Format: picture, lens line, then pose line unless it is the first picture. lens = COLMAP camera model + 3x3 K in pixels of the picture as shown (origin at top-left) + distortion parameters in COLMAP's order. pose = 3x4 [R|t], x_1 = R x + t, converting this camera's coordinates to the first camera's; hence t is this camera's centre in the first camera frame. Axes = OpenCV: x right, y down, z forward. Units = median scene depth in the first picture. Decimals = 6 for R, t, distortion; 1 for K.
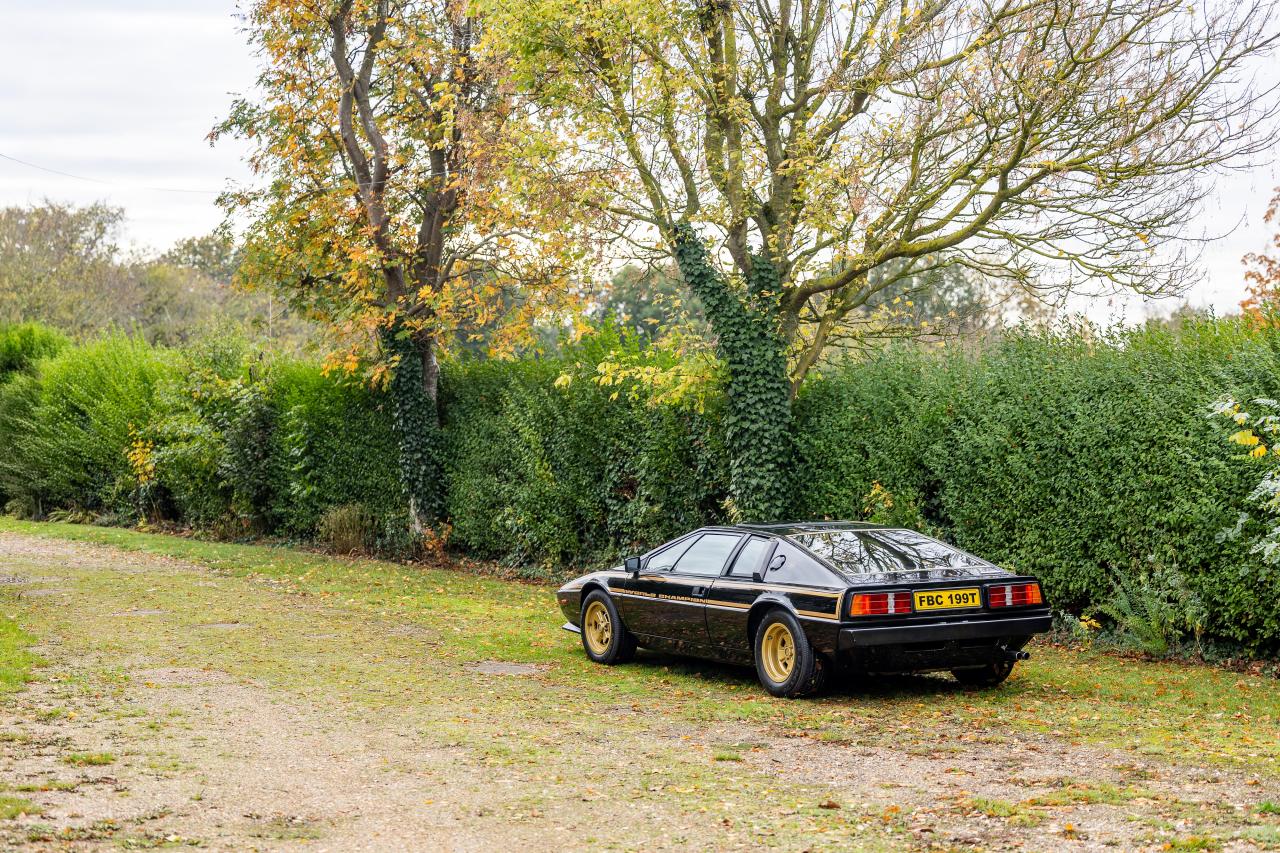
lens RADIAL K [[2507.1, 0, 640.0], [0, 2507.1, 426.5], [0, 0, 1]] dist [-0.015500, 0.170789]
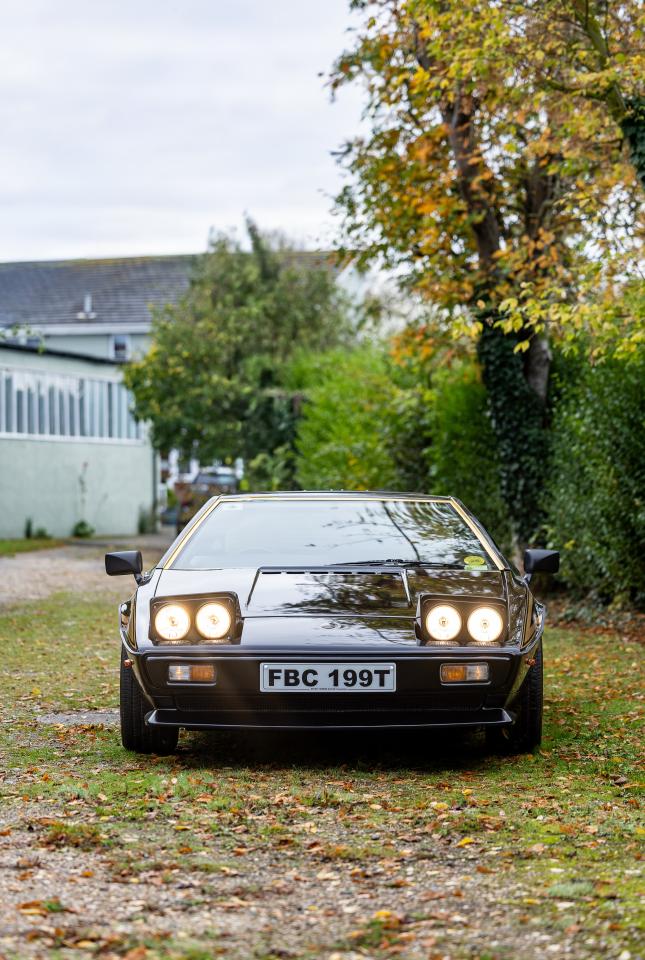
lens RADIAL K [[2577.0, 0, 322.5], [0, 2577.0, 480.0], [0, 0, 1]] dist [-0.001887, 0.697888]
pose [[0.919767, -0.004163, -0.392442, 0.222075], [-0.001257, 0.999907, -0.013552, 0.035146], [0.392462, 0.012958, 0.919677, 0.325094]]
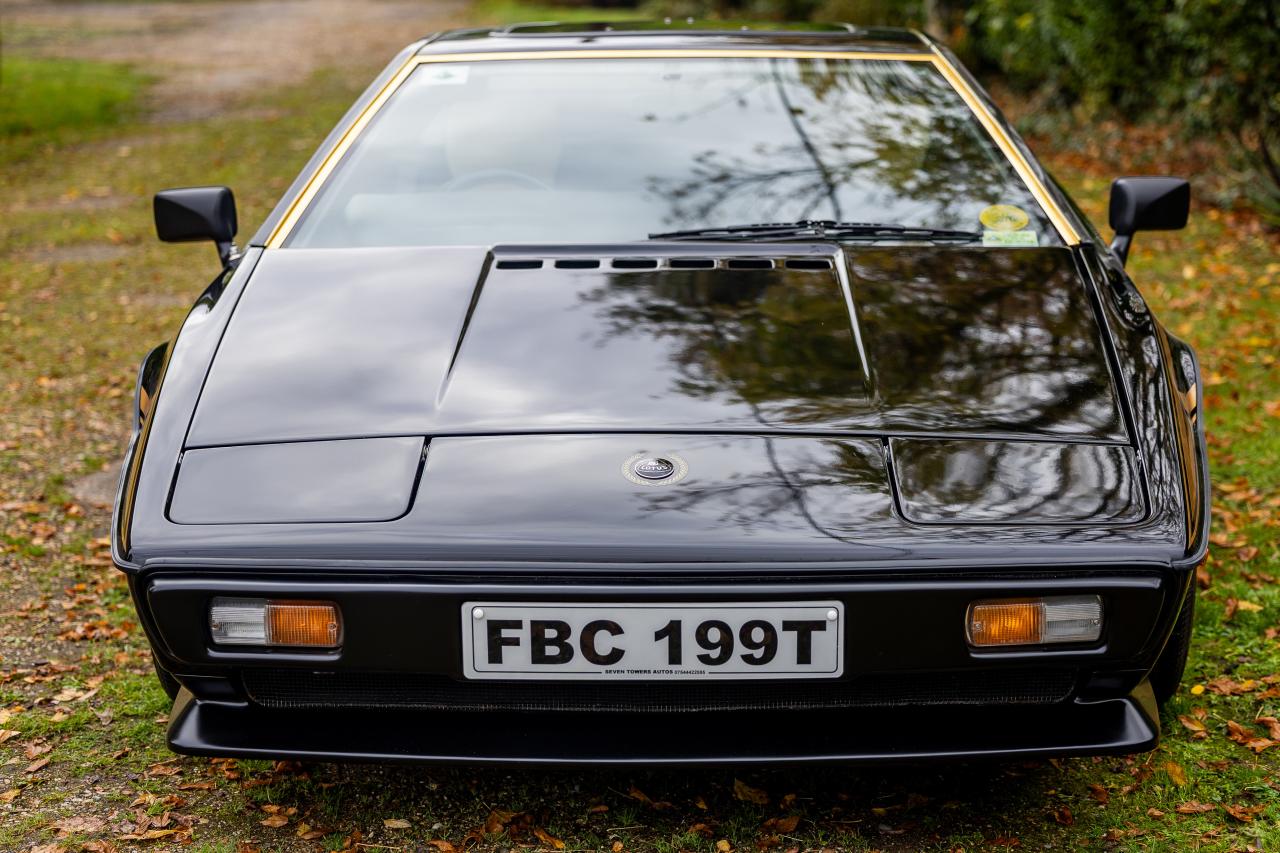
lens RADIAL K [[2507.1, 0, 640.0], [0, 2507.1, 426.5], [0, 0, 1]] dist [-0.015500, 0.170789]
pose [[0.914523, 0.072537, -0.397978, 0.108840], [0.009160, 0.979827, 0.199636, 0.019500], [0.404431, -0.186217, 0.895410, 0.596904]]
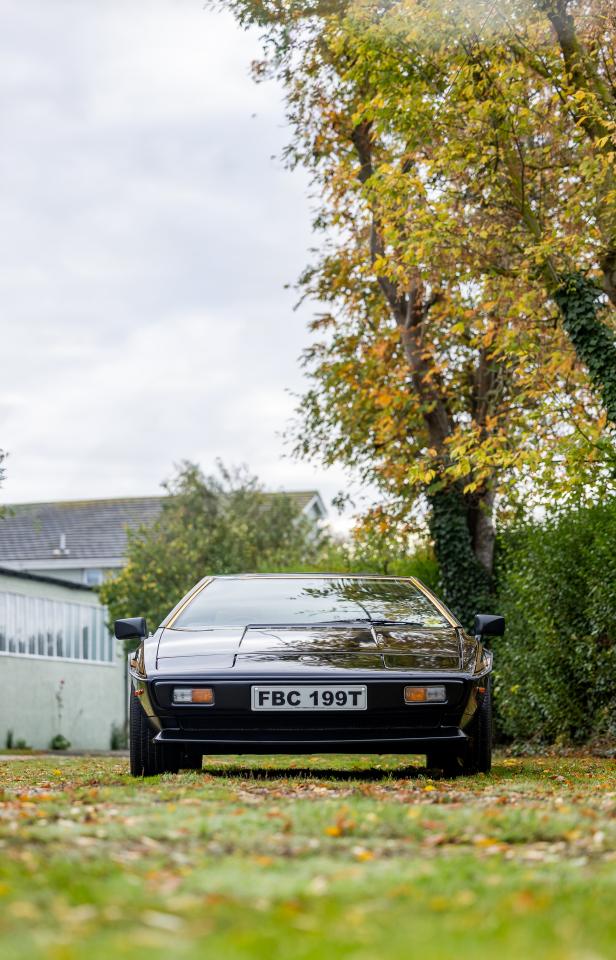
lens RADIAL K [[2455.0, 0, 308.0], [0, 2455.0, 480.0], [0, 0, 1]] dist [0.131230, -0.313813]
pose [[0.924179, -0.047549, -0.378988, 0.239549], [0.002868, 0.993057, -0.117599, 0.077667], [0.381949, 0.107596, 0.917899, 0.271462]]
